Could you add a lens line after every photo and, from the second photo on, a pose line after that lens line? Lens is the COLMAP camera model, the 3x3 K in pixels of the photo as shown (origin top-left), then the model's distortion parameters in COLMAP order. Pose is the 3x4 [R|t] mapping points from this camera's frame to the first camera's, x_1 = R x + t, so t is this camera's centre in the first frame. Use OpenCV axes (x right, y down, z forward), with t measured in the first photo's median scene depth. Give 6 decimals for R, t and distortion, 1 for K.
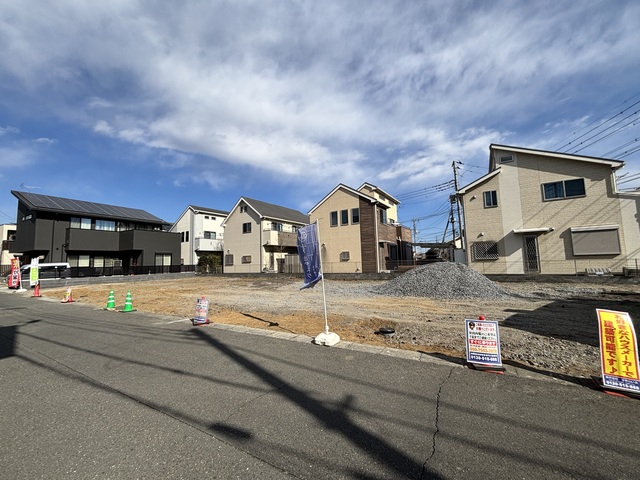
lens RADIAL K [[259.4, 0, 321.1], [0, 259.4, 240.0], [0, 0, 1]] dist [0.001155, 0.000146]
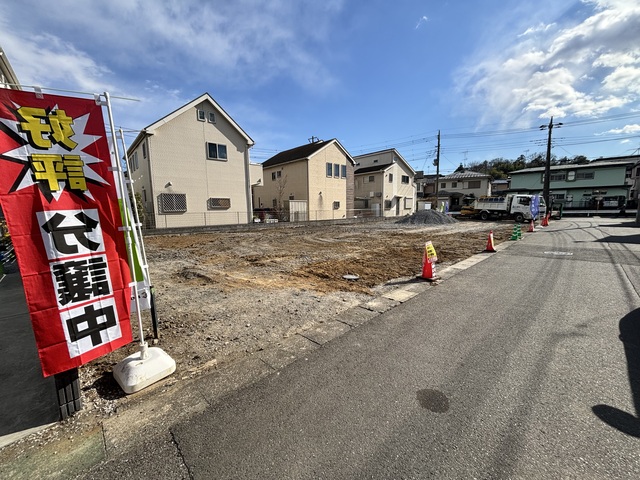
lens RADIAL K [[259.4, 0, 321.1], [0, 259.4, 240.0], [0, 0, 1]] dist [0.001155, 0.000146]
pose [[0.269877, -0.090259, 0.958655, -0.842185], [-0.073375, 0.990774, 0.113940, 0.072772], [-0.960095, -0.101091, 0.260764, 0.592942]]
